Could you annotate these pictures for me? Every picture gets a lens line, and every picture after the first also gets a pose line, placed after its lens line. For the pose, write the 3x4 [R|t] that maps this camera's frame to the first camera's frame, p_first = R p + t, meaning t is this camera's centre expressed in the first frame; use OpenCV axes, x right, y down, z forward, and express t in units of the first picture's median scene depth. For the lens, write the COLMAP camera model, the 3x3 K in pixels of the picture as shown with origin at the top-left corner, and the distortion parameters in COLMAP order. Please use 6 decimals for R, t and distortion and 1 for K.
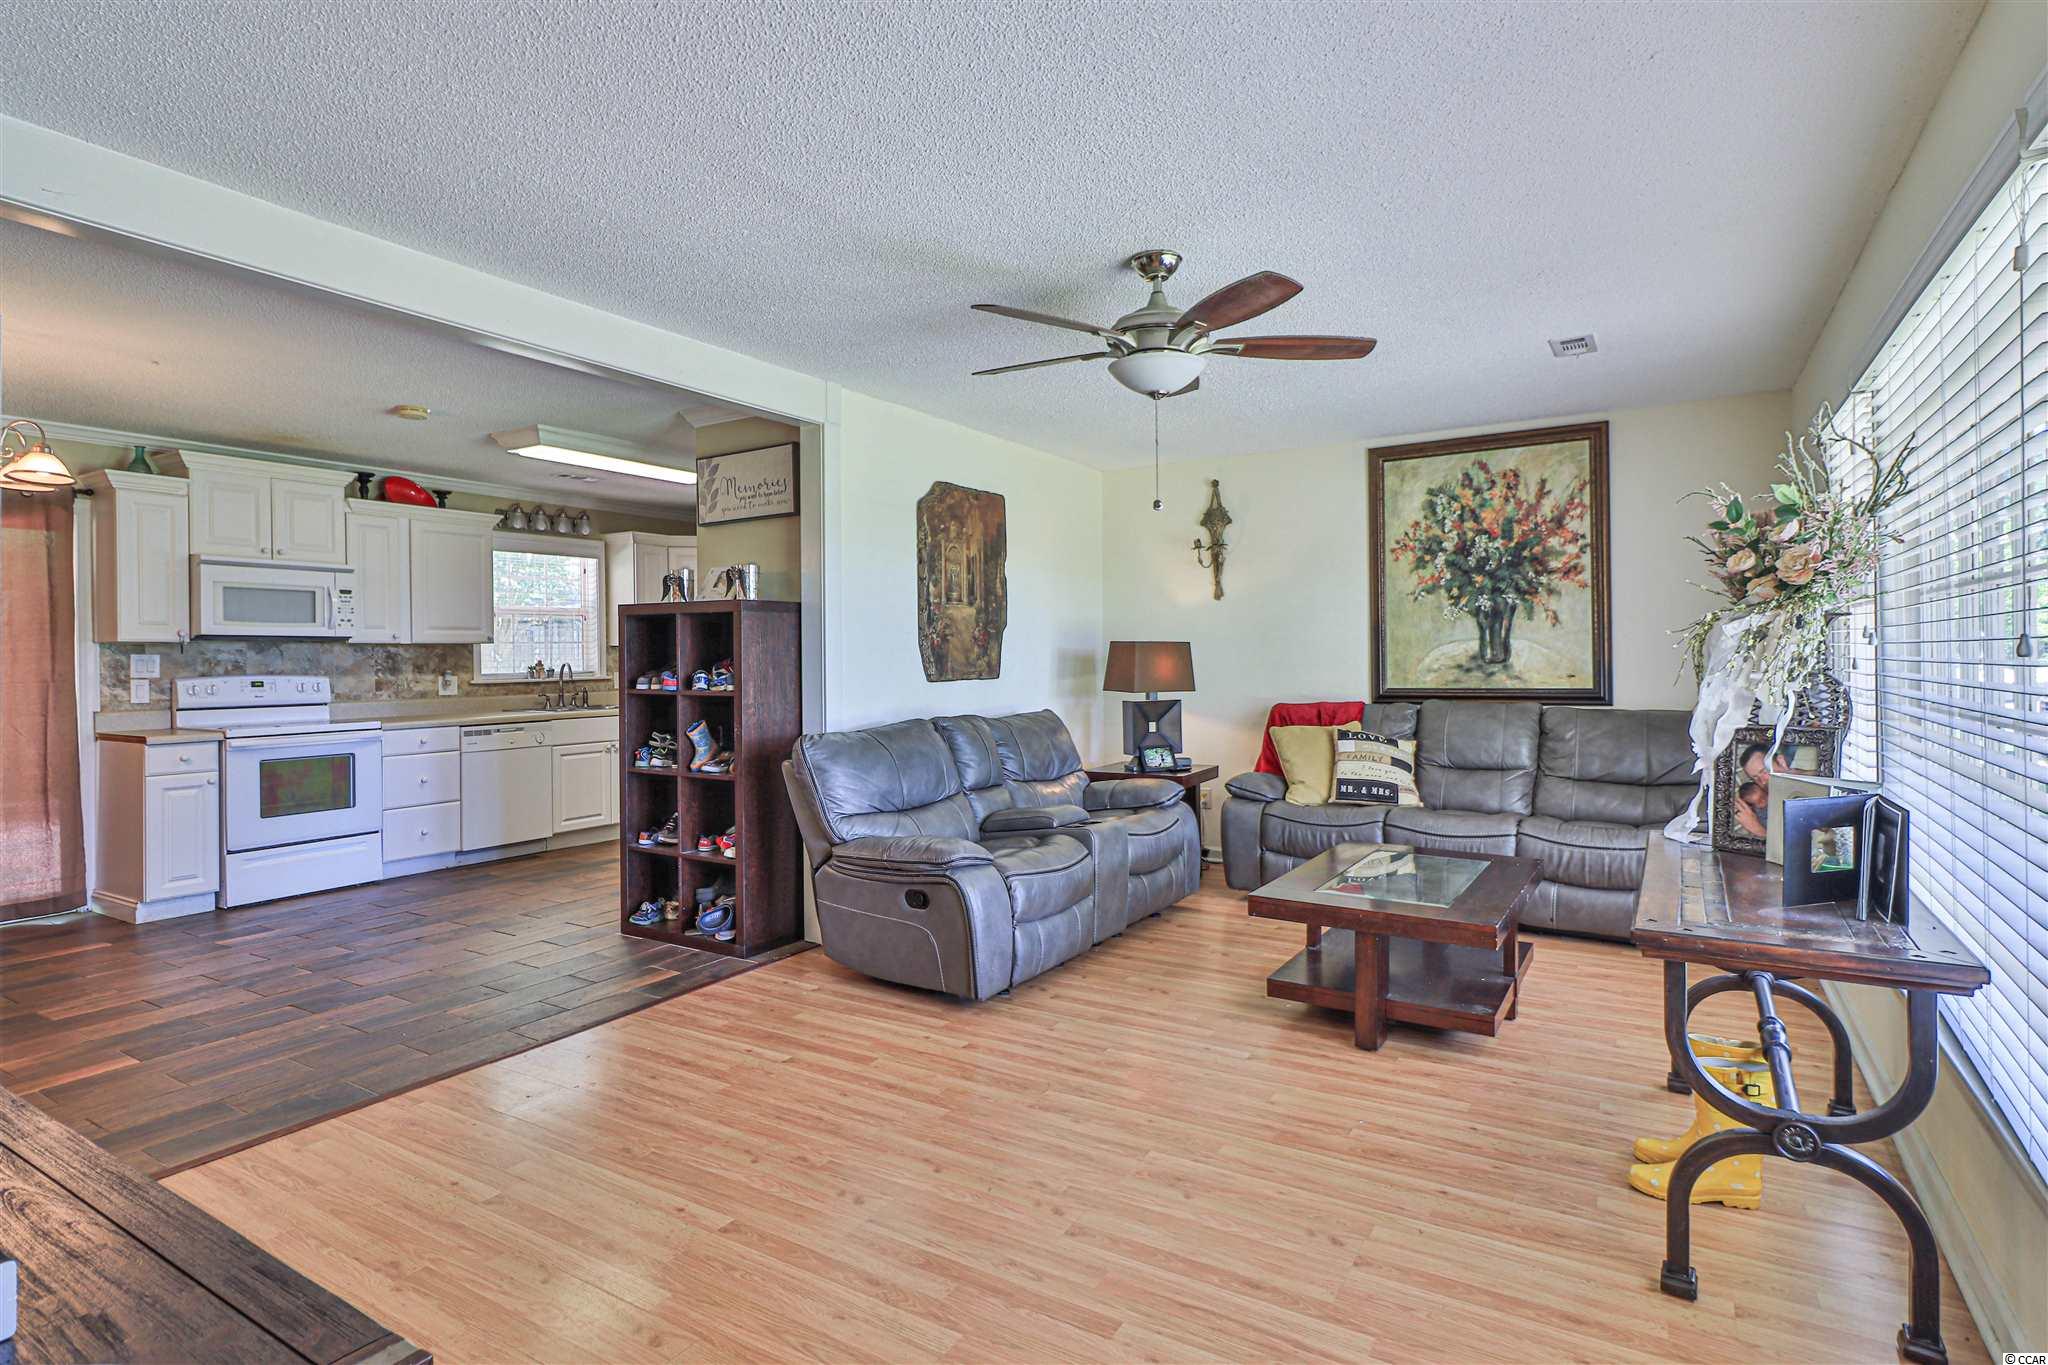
lens RADIAL K [[1075.8, 0, 1017.6], [0, 1075.8, 661.6], [0, 0, 1]] dist [0.008471, -0.003428]
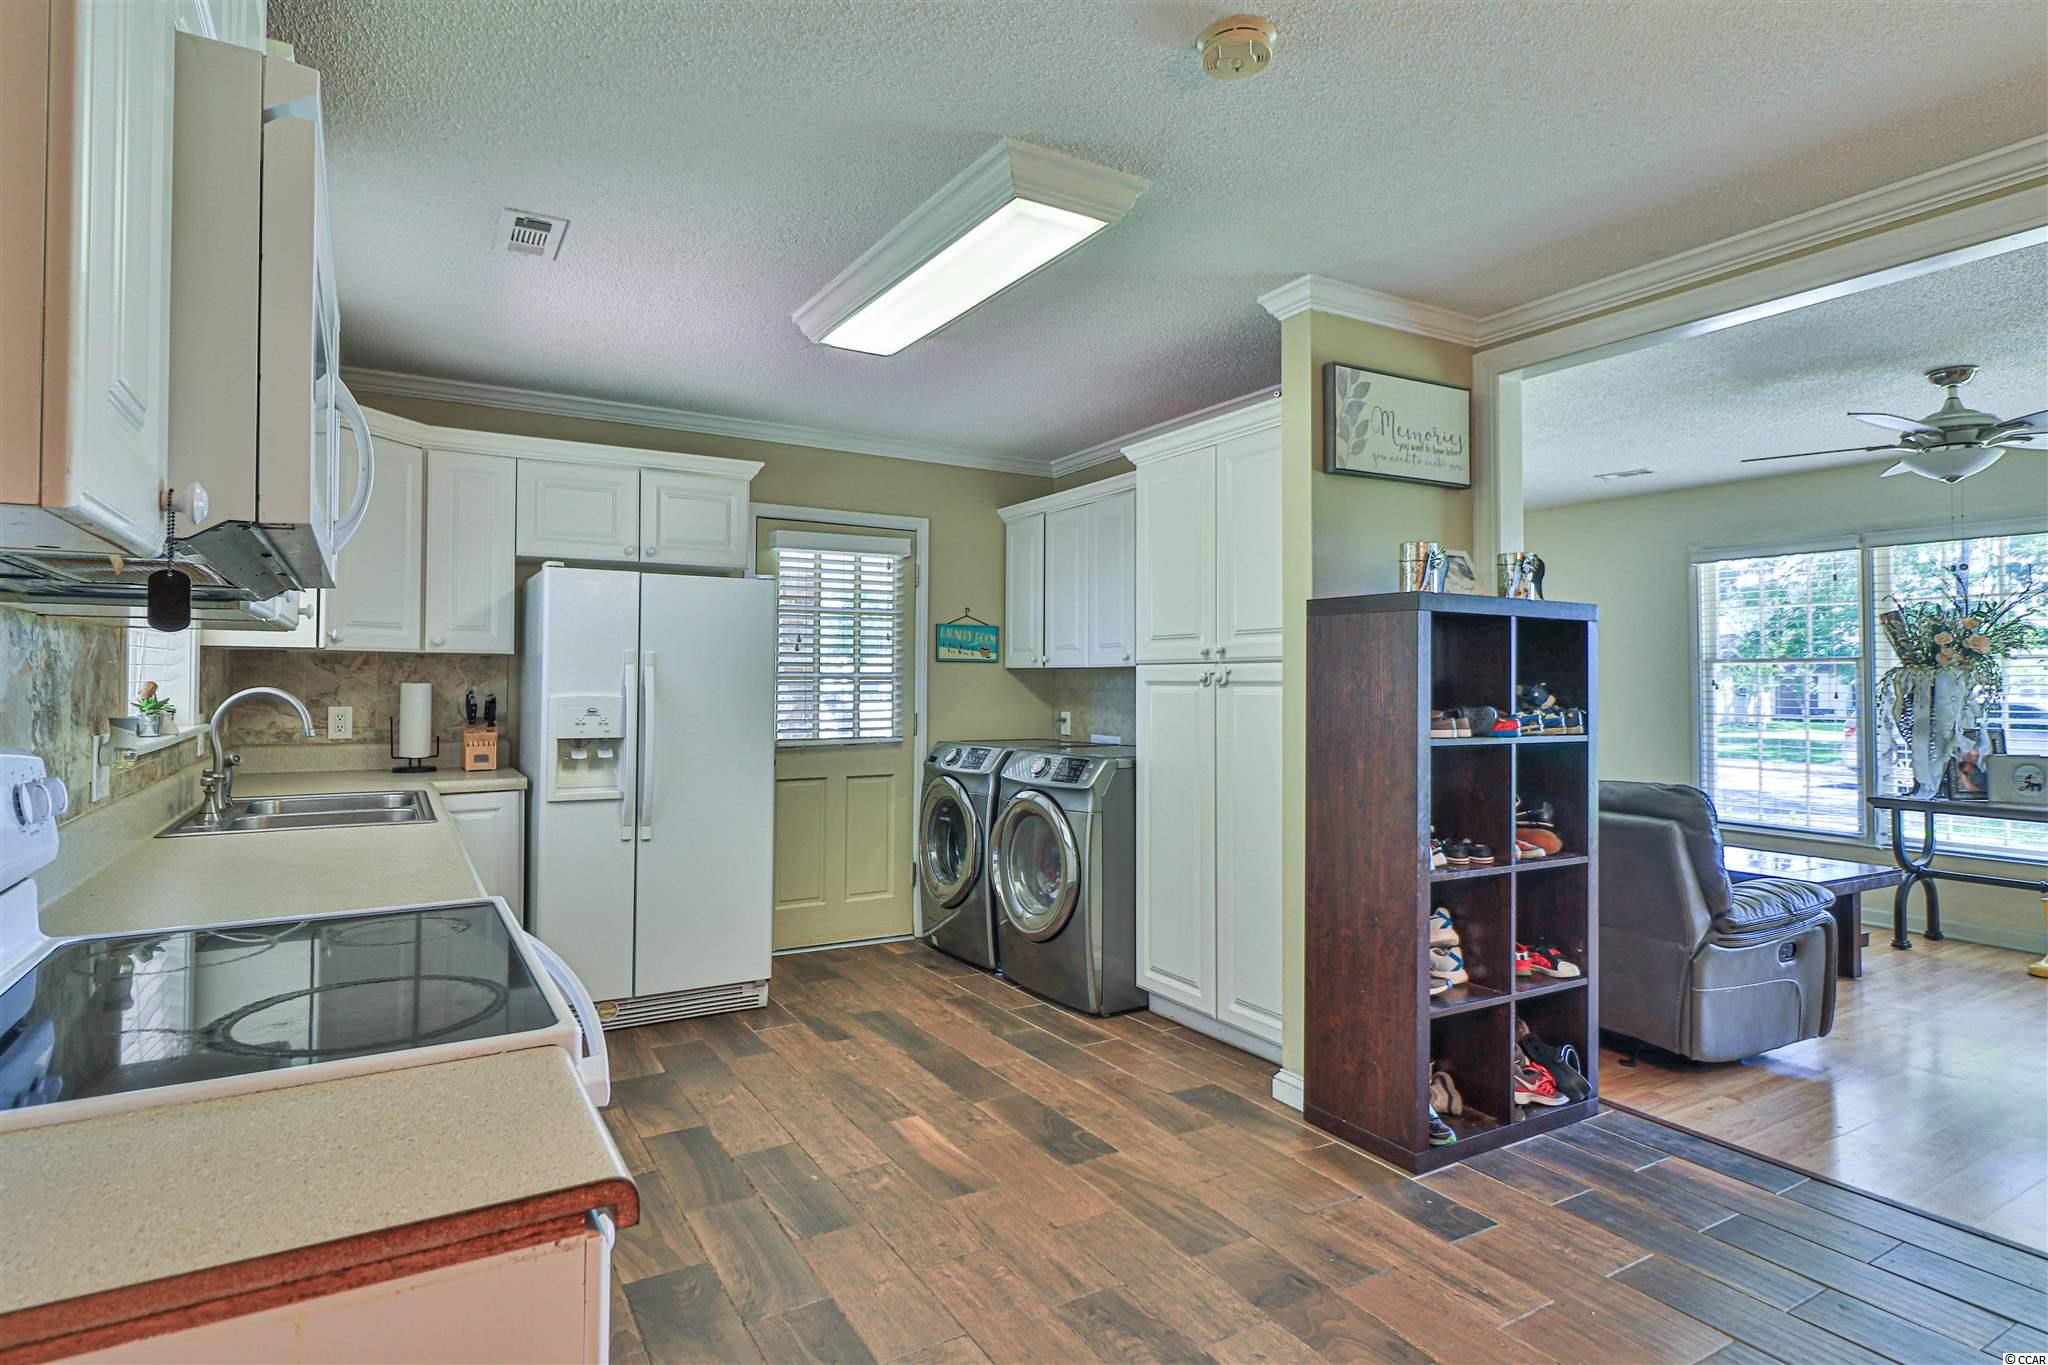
lens RADIAL K [[1075.8, 0, 1035.5], [0, 1075.8, 668.4], [0, 0, 1]] dist [0.008471, -0.003428]
pose [[0.438870, 0.021648, 0.898290, -0.757390], [-0.002657, 0.999737, -0.022794, 0.000659], [-0.898547, 0.007617, 0.438812, 0.729656]]
